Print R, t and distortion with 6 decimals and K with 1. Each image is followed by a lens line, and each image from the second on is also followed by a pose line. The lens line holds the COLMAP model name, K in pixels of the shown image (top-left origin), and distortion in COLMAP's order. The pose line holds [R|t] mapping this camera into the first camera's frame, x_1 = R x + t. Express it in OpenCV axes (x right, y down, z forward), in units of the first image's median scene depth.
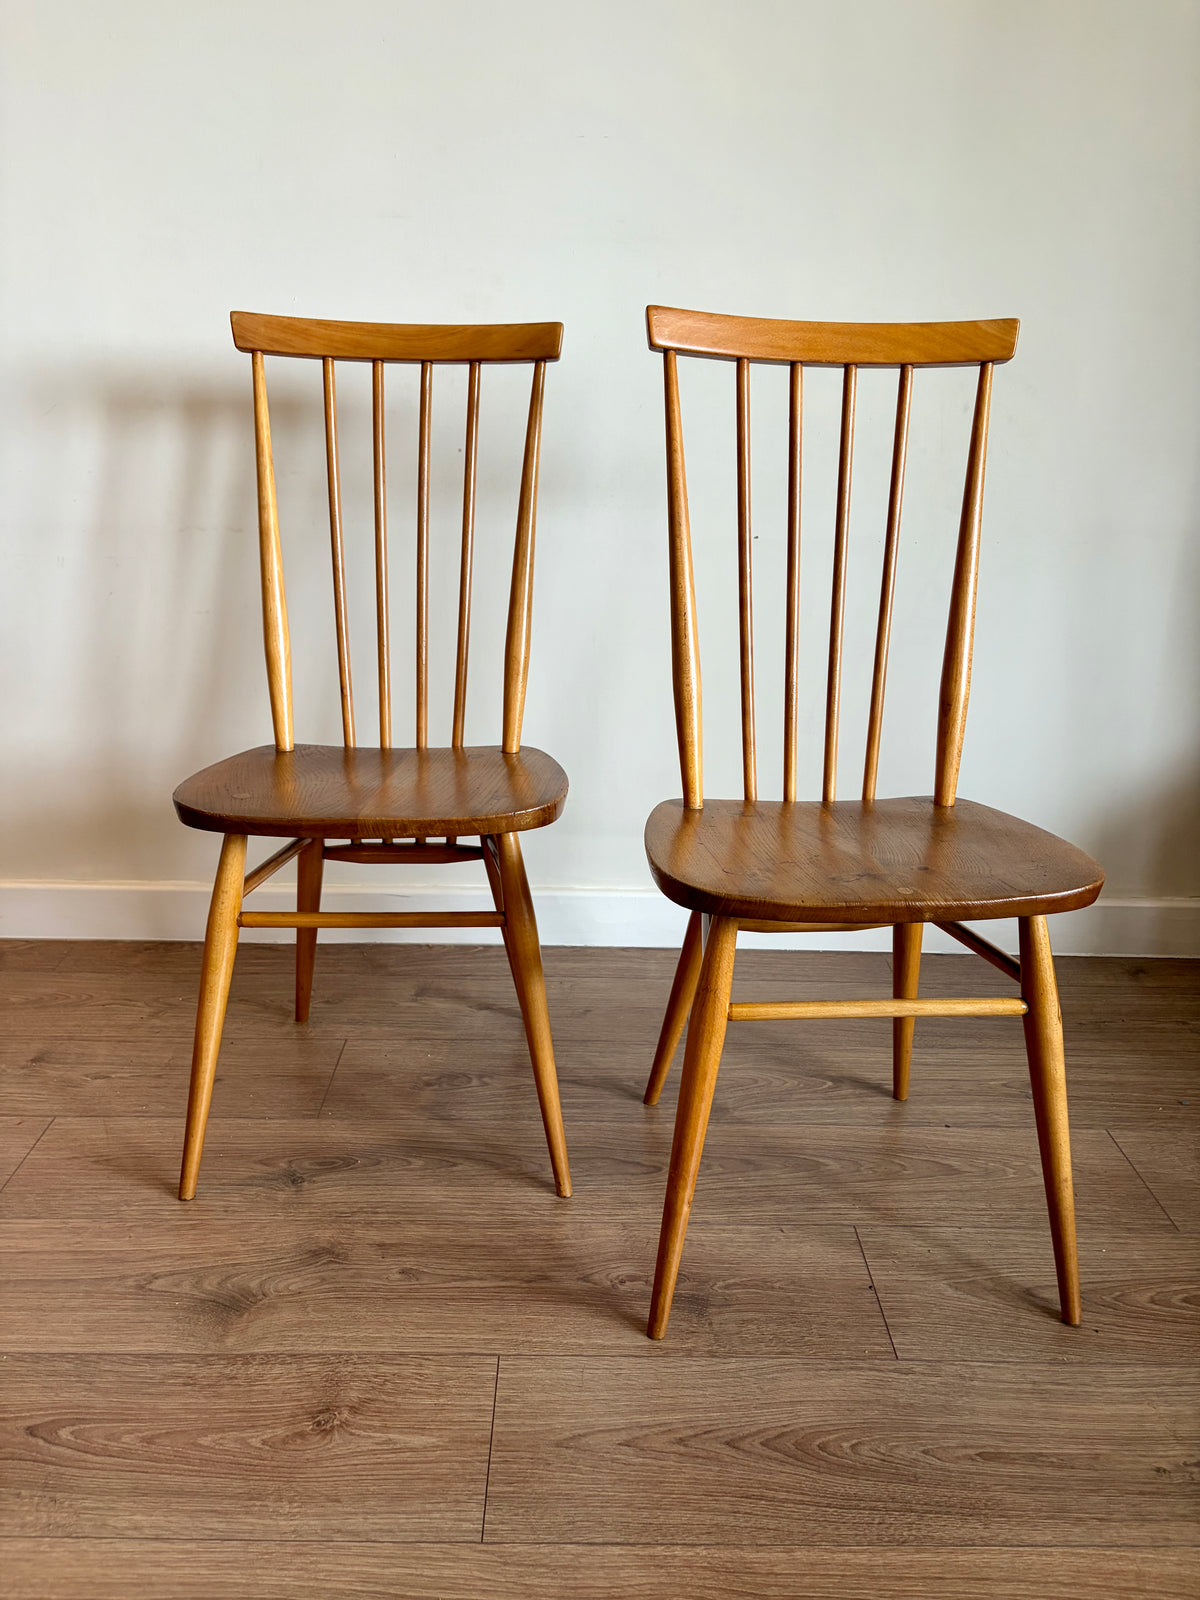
lens RADIAL K [[1202.9, 0, 595.6], [0, 1202.9, 808.8], [0, 0, 1]] dist [0.069604, -0.077998]
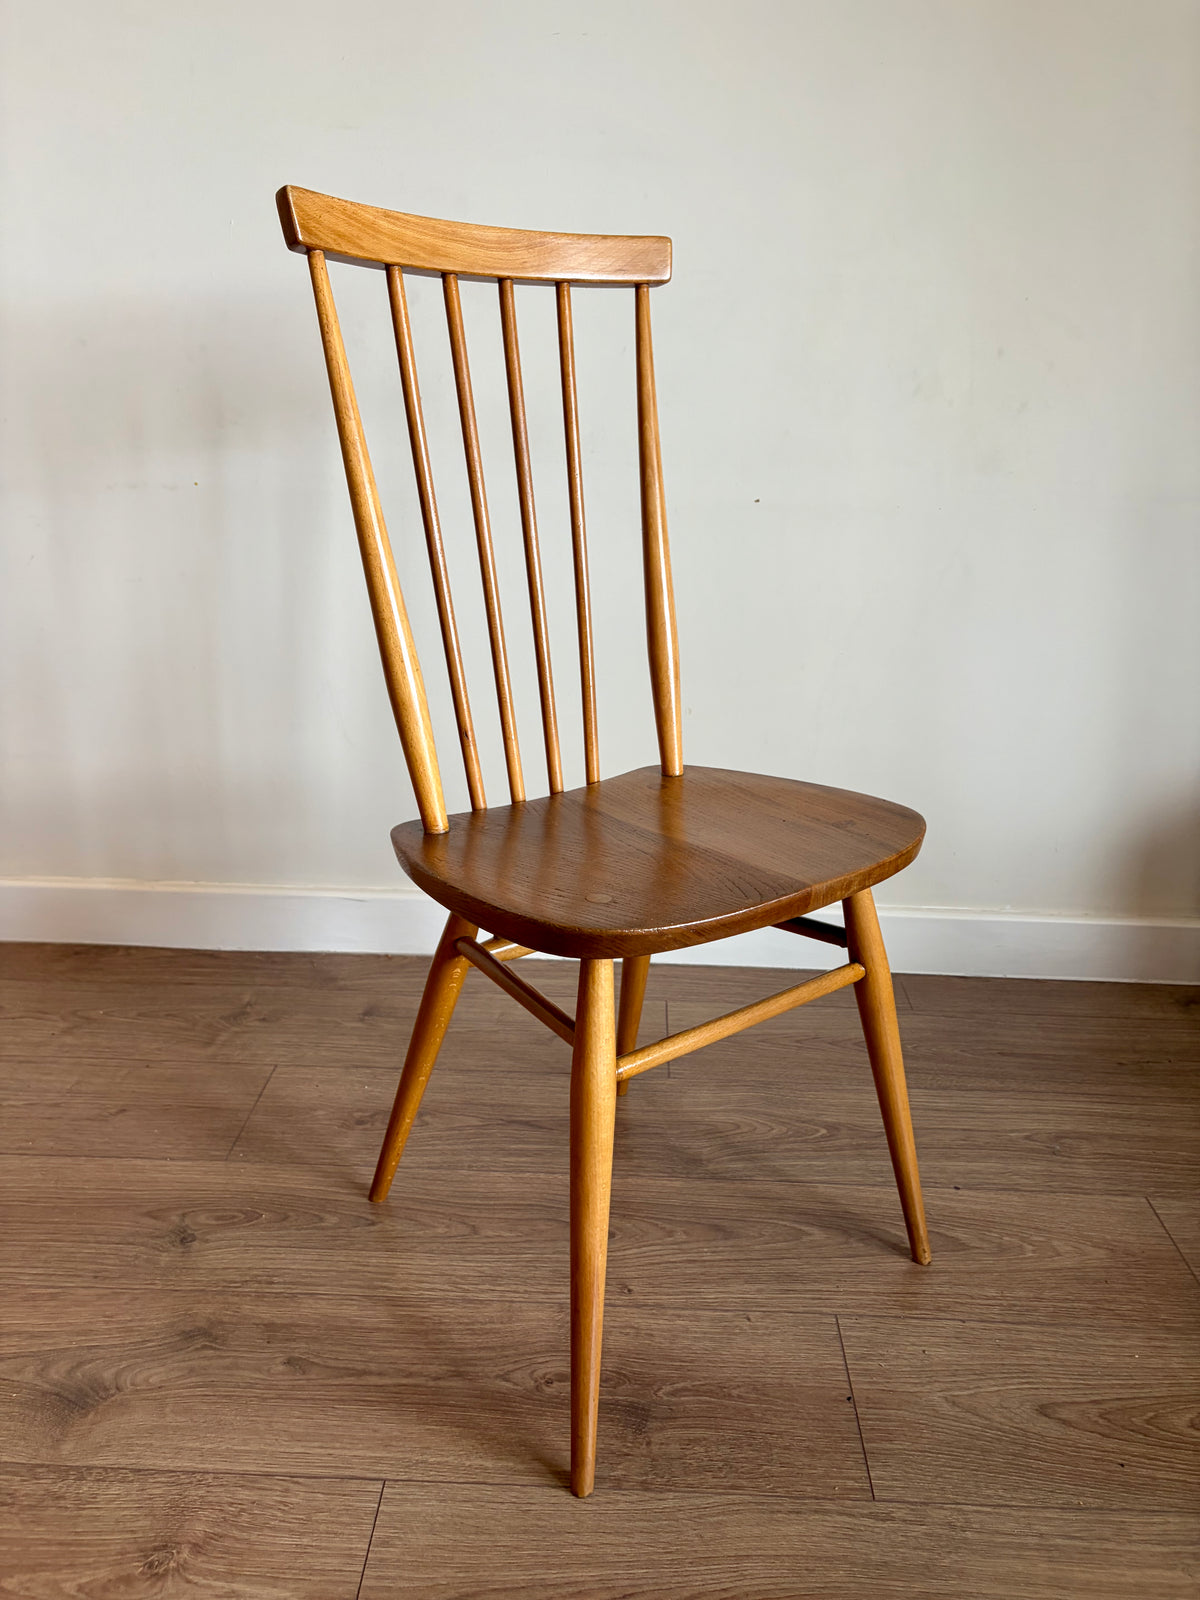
lens RADIAL K [[1202.9, 0, 610.6], [0, 1202.9, 805.4], [0, 0, 1]] dist [0.069604, -0.077998]
pose [[0.999386, 0.016637, -0.030839, 0.083556], [-0.016396, 0.999833, 0.008074, -0.013141], [0.030968, -0.007563, 0.999492, 0.171626]]
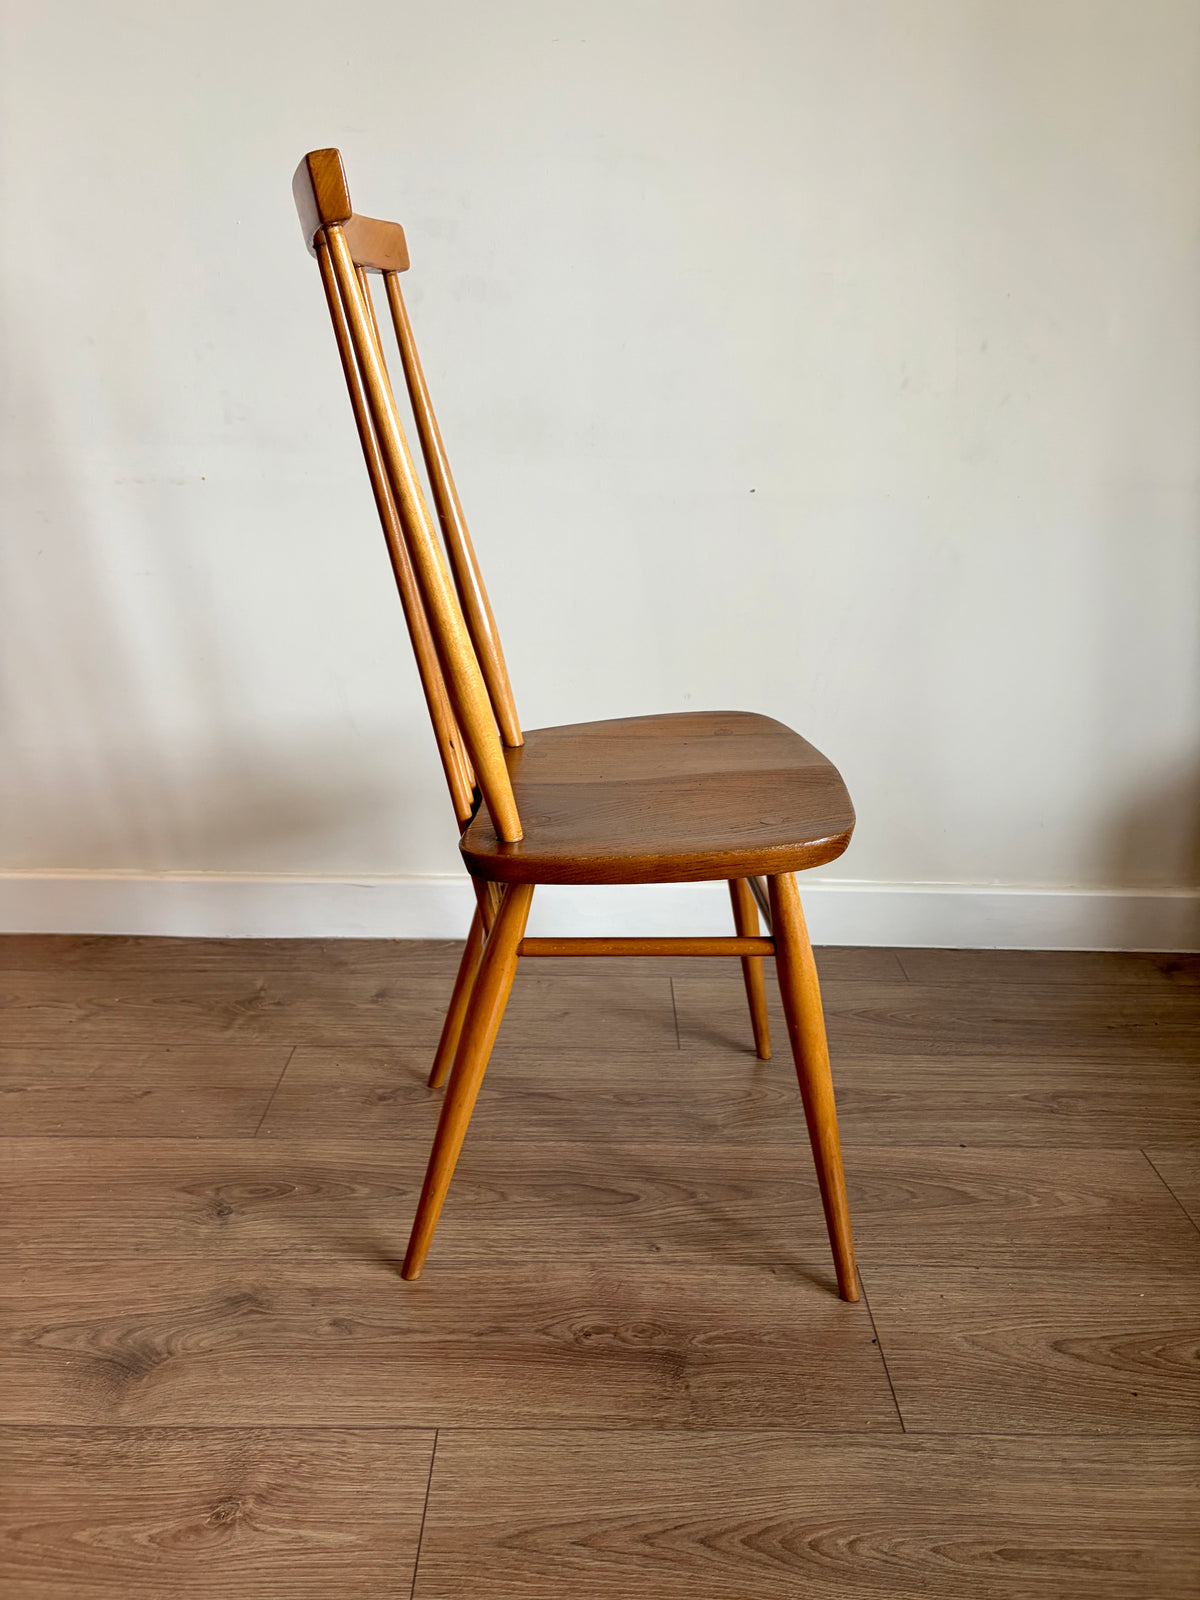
lens RADIAL K [[1202.9, 0, 612.8], [0, 1202.9, 797.0], [0, 0, 1]] dist [0.069604, -0.077998]
pose [[0.999998, 0.000361, 0.001783, 0.038500], [-0.000366, 0.999996, 0.002779, 0.003753], [-0.001782, -0.002780, 0.999995, 0.134839]]
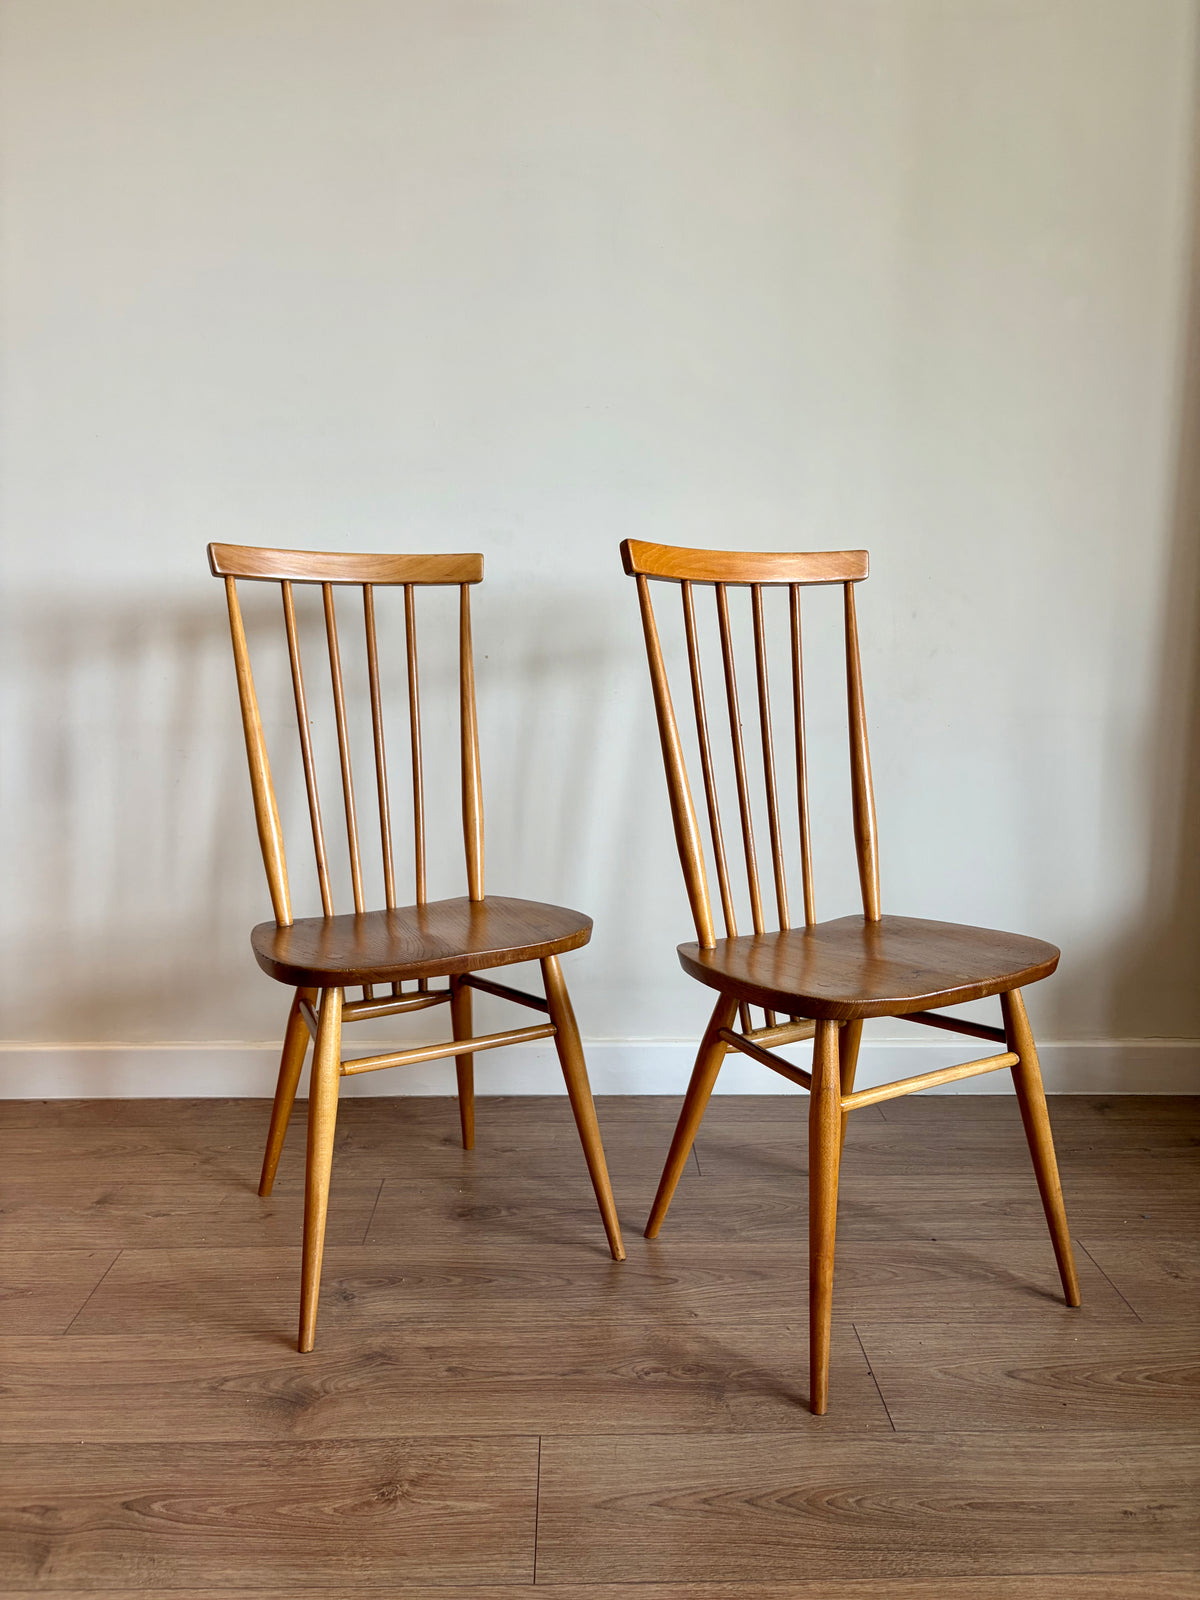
lens RADIAL K [[1202.9, 0, 607.7], [0, 1202.9, 819.1], [0, 0, 1]] dist [0.069604, -0.077998]
pose [[0.999677, -0.016622, 0.019200, -0.027144], [0.019364, 0.988065, -0.152816, 0.056688], [-0.016431, 0.153139, 0.988068, -0.180479]]
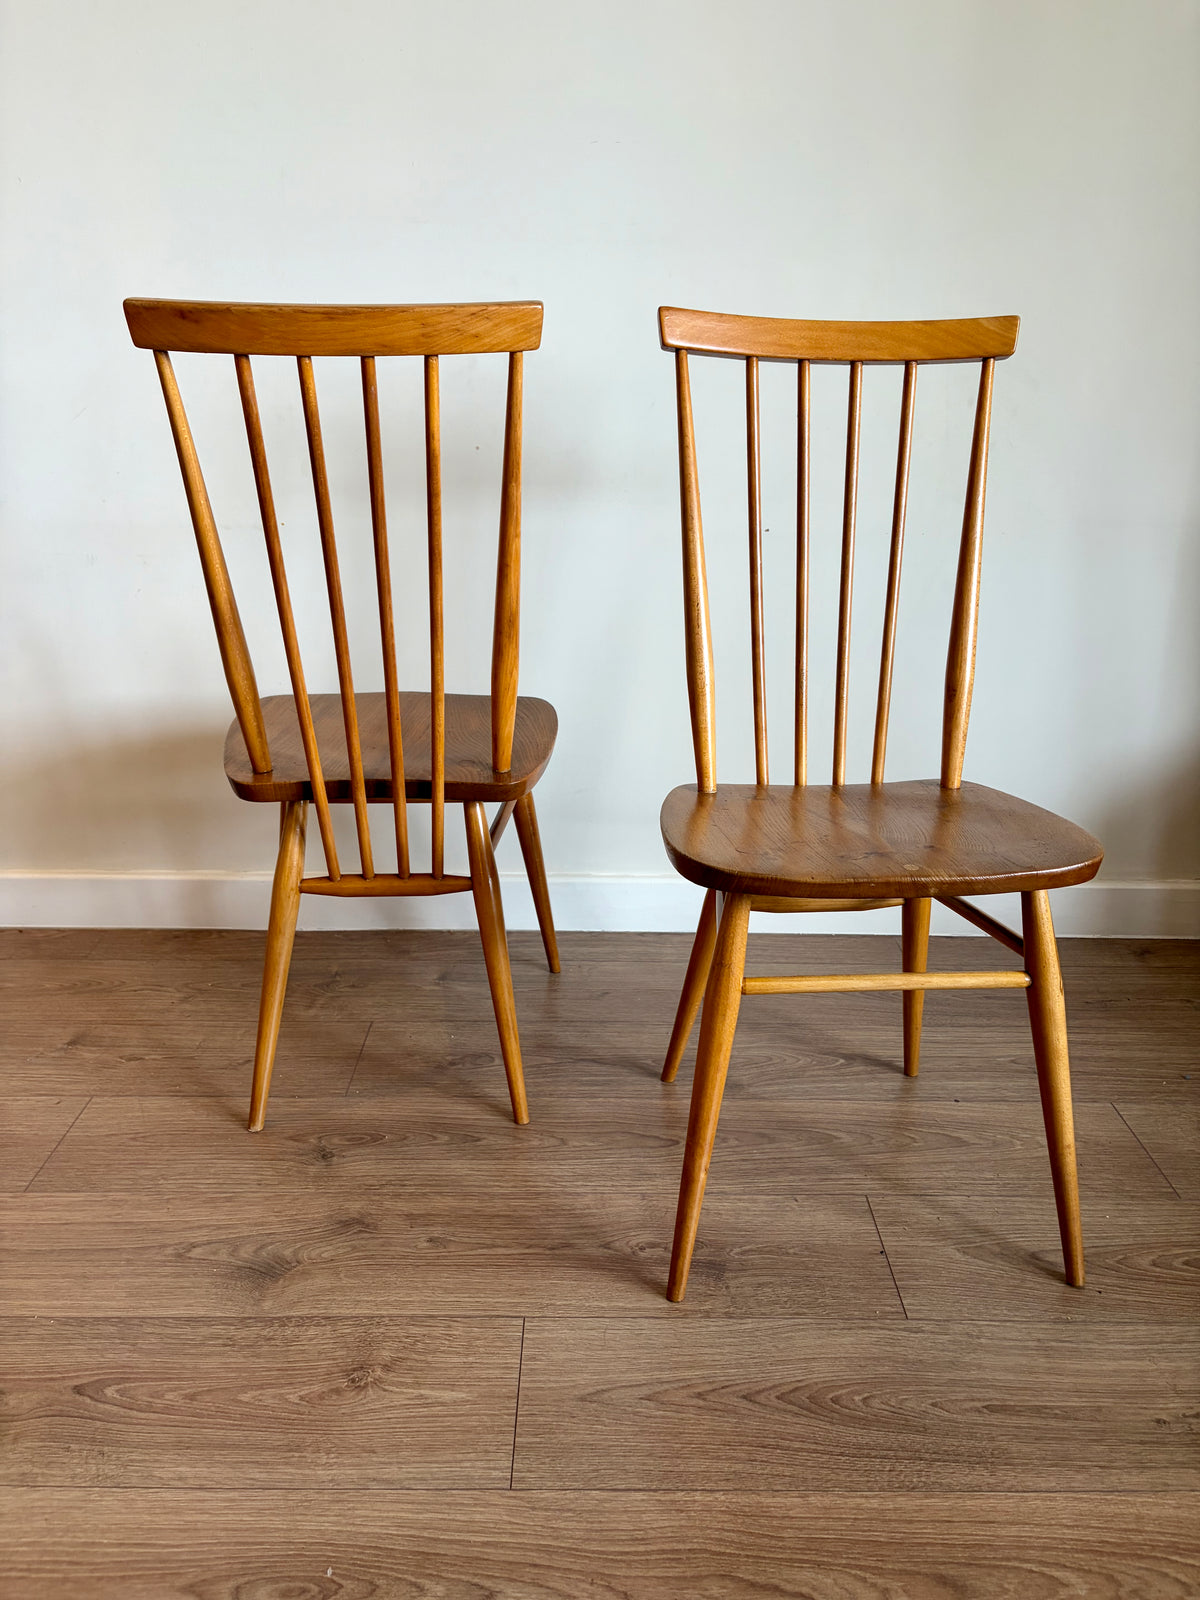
lens RADIAL K [[1202.9, 0, 603.9], [0, 1202.9, 806.7], [0, 0, 1]] dist [0.069604, -0.077998]
pose [[0.999958, -0.007451, -0.005312, -0.002406], [0.007460, 0.999971, 0.001722, 0.009935], [0.005299, -0.001761, 0.999984, -0.037007]]
